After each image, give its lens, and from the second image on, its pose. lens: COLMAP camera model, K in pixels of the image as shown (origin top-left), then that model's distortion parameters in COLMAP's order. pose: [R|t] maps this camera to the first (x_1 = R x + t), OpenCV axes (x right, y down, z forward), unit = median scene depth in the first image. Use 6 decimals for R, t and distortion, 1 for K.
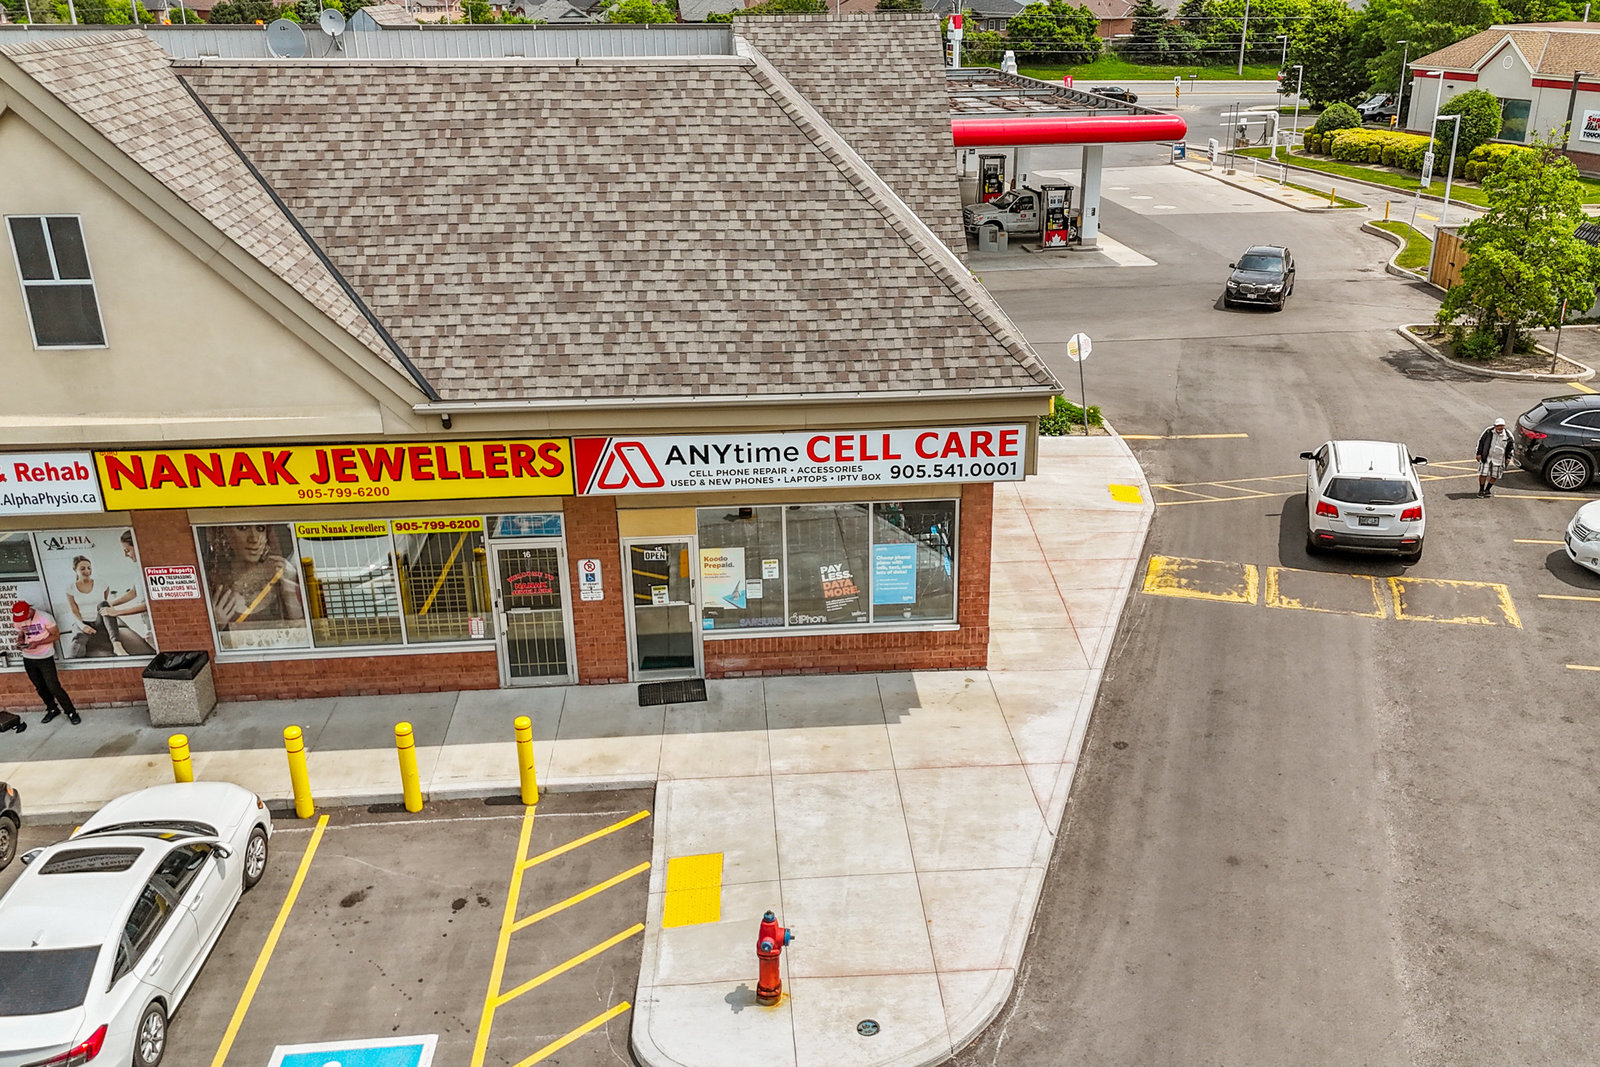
lens RADIAL K [[1371.1, 0, 832.0], [0, 1371.1, 529.2], [0, 0, 1]] dist [0.067922, -0.007657]
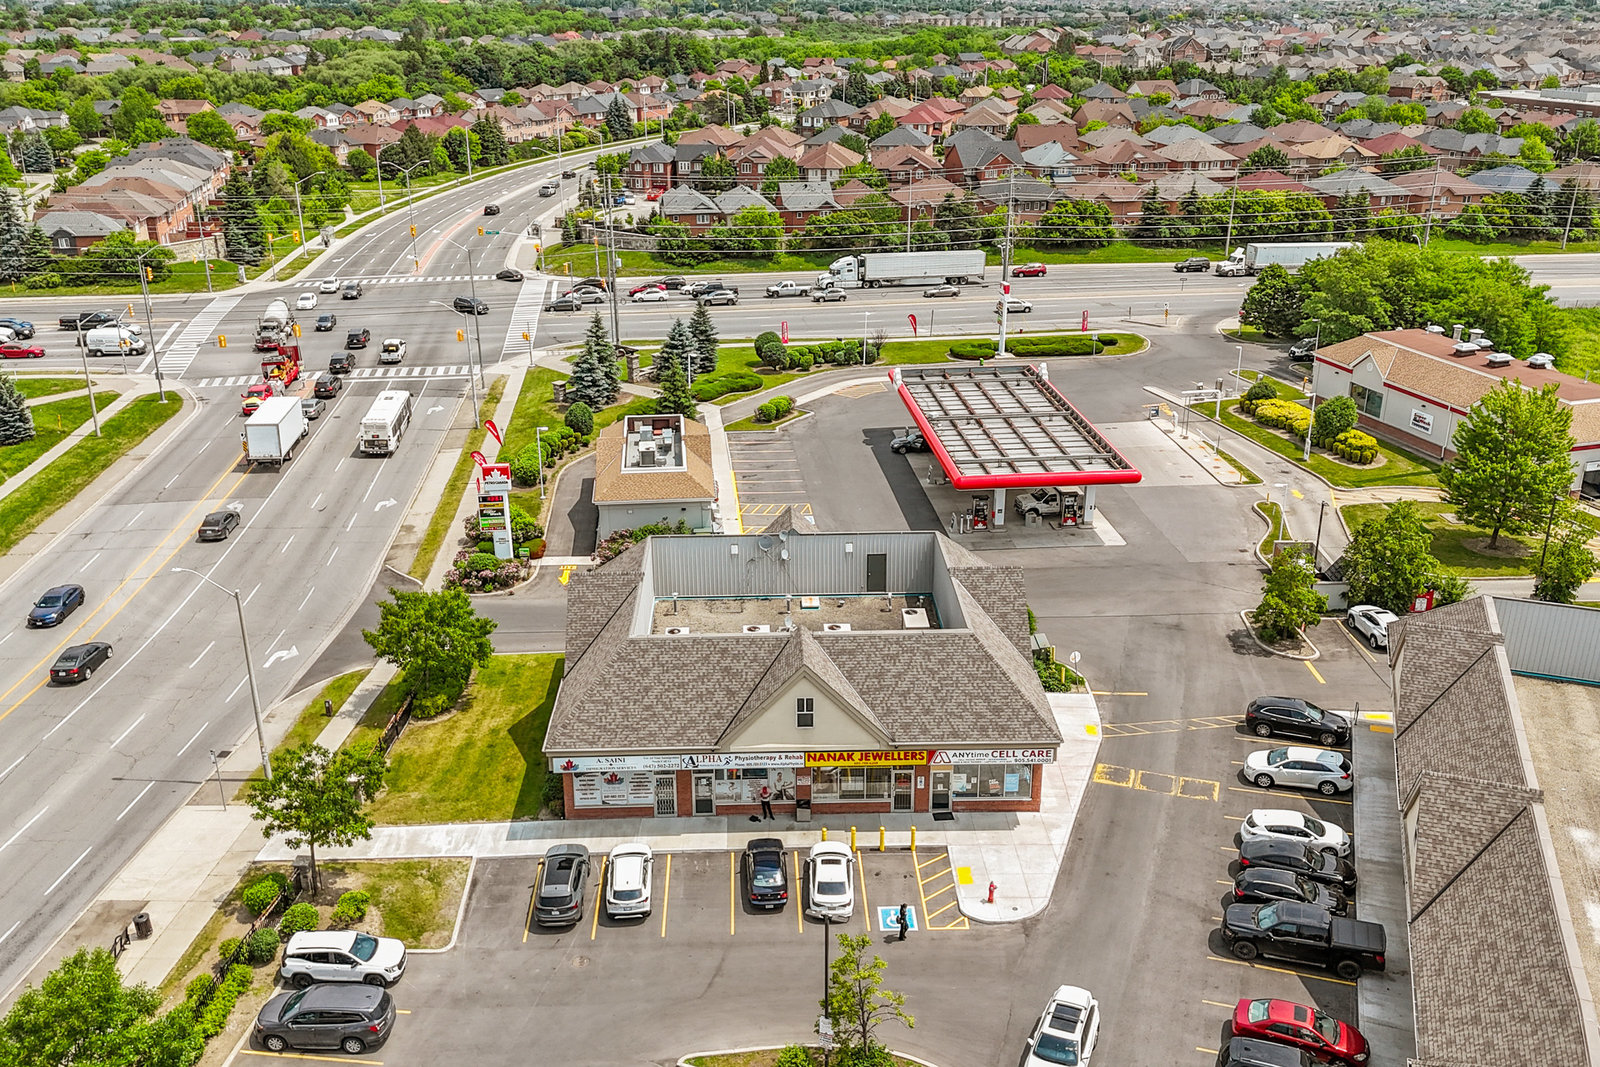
lens RADIAL K [[1443.8, 0, 765.8], [0, 1443.8, 510.2], [0, 0, 1]] dist [0.142777, -0.231224]
pose [[0.998549, 0.021710, -0.049276, -0.406502], [-0.021960, 0.999749, -0.004521, -0.623153], [0.049165, 0.005597, 0.998775, -2.651488]]
